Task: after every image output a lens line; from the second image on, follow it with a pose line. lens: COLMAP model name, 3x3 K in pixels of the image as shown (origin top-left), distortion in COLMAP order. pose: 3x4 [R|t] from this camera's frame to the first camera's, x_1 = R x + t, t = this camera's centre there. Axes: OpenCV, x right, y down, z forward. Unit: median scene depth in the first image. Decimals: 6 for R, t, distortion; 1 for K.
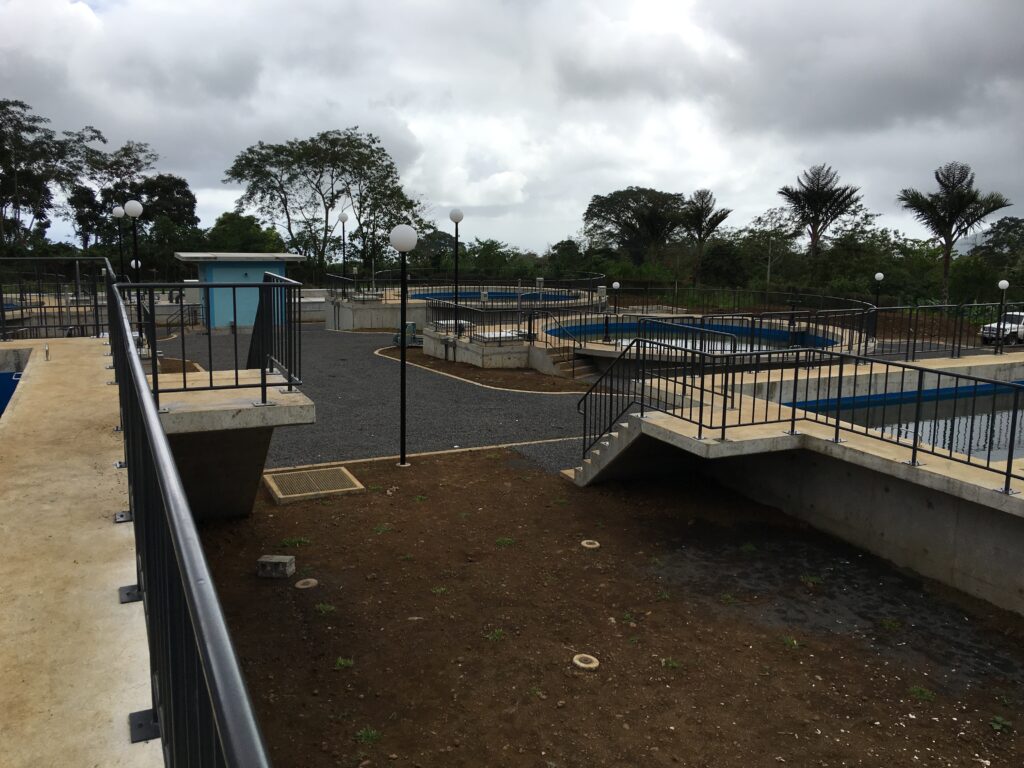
lens RADIAL K [[864.9, 0, 510.1], [0, 864.9, 363.7], [0, 0, 1]] dist [0.117506, -0.163254]
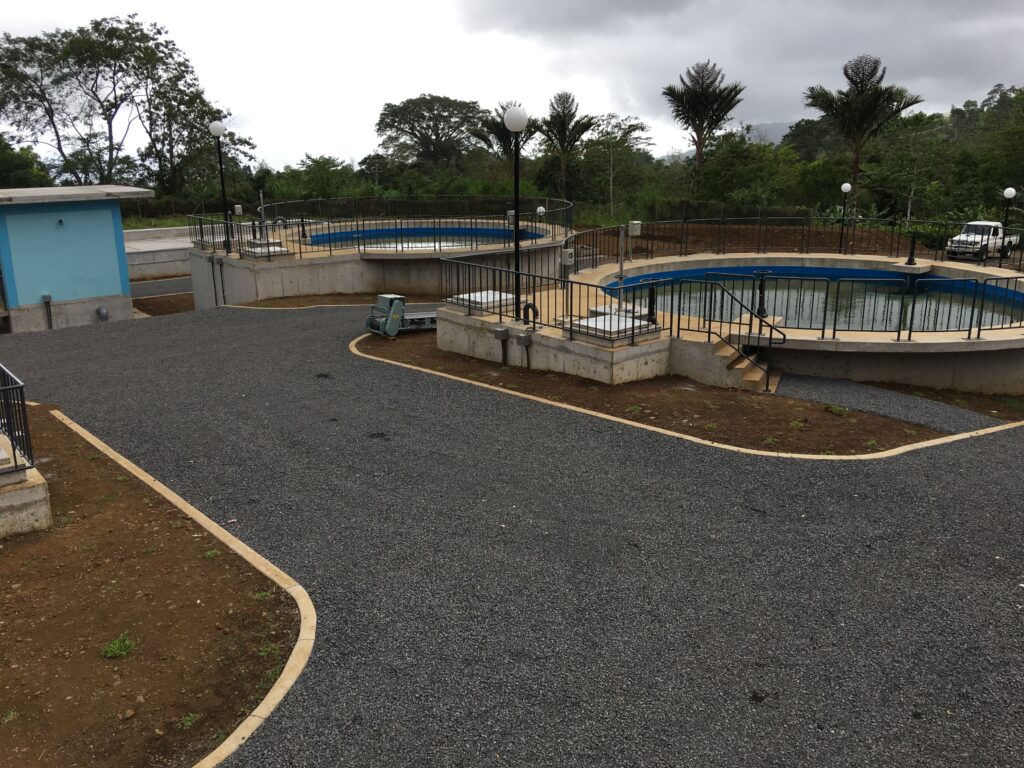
lens RADIAL K [[864.9, 0, 510.1], [0, 864.9, 363.7], [0, 0, 1]] dist [0.117506, -0.163254]
pose [[0.968263, -0.085155, 0.234979, -0.069974], [0.062077, 0.992645, 0.103930, -0.022218], [-0.242101, -0.086045, 0.966428, 0.135527]]
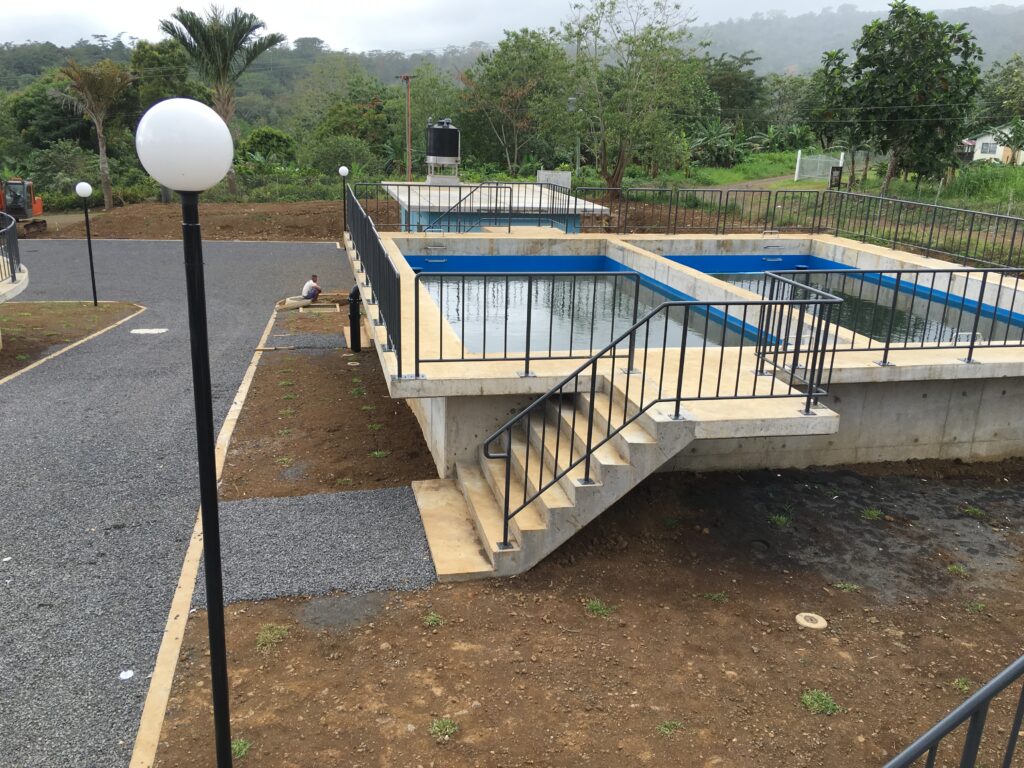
lens RADIAL K [[864.9, 0, 510.1], [0, 864.9, 363.7], [0, 0, 1]] dist [0.117506, -0.163254]
pose [[0.207401, -0.273516, 0.939241, -0.122176], [0.118754, 0.960057, 0.253355, -0.040822], [-0.971021, 0.058993, 0.231597, 0.243103]]
